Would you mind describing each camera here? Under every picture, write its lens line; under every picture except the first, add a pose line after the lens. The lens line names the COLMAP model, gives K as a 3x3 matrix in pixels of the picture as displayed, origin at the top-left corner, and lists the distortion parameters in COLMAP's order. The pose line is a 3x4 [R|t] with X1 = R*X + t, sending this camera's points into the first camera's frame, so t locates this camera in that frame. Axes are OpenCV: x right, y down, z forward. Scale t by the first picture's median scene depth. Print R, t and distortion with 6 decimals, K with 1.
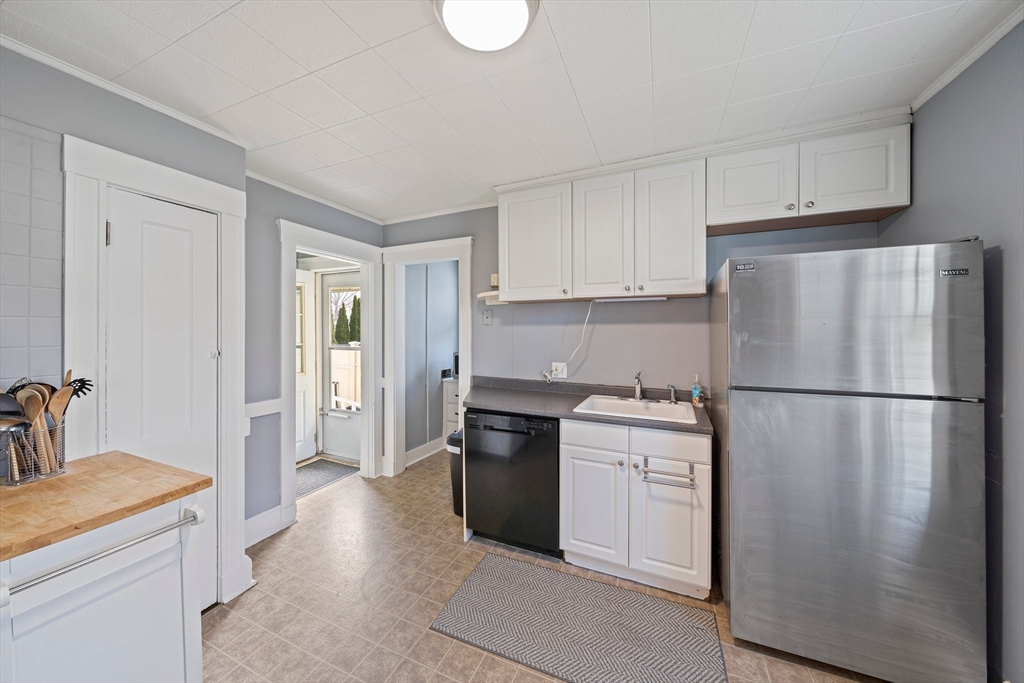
lens RADIAL K [[365.3, 0, 499.6], [0, 365.3, 329.3], [0, 0, 1]] dist [-0.003314, -0.000070]
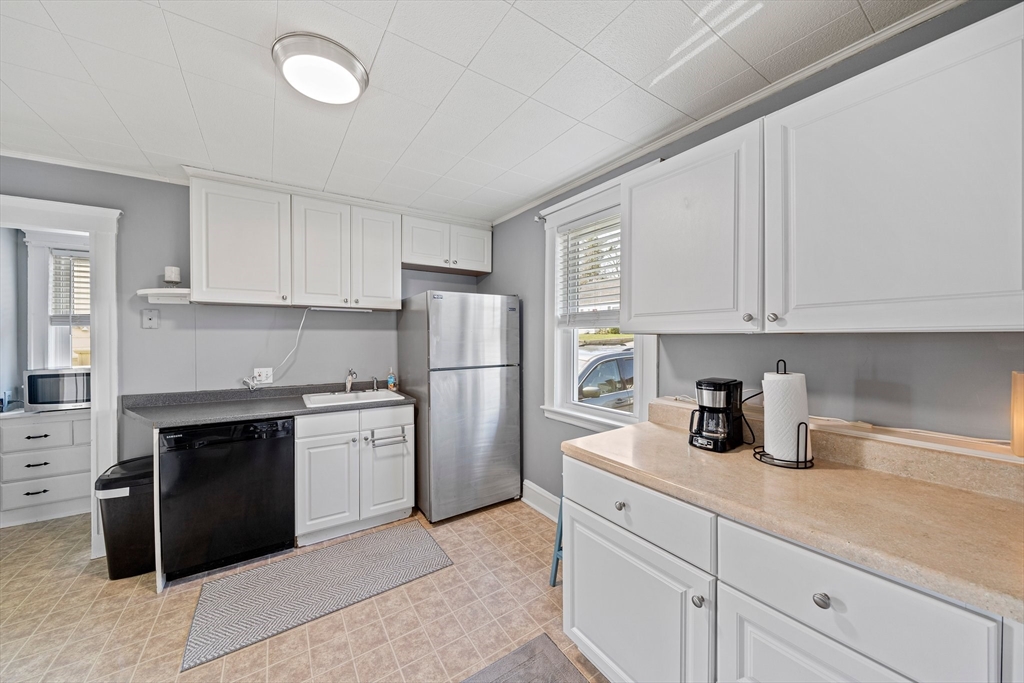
lens RADIAL K [[360.0, 0, 512.6], [0, 360.0, 341.0], [0, 0, 1]] dist [-0.000255, -0.000061]
pose [[0.517336, -0.008877, 0.855736, -0.412769], [0.000985, 0.999952, 0.009777, 0.011837], [-0.855782, -0.004215, 0.517320, -0.103093]]
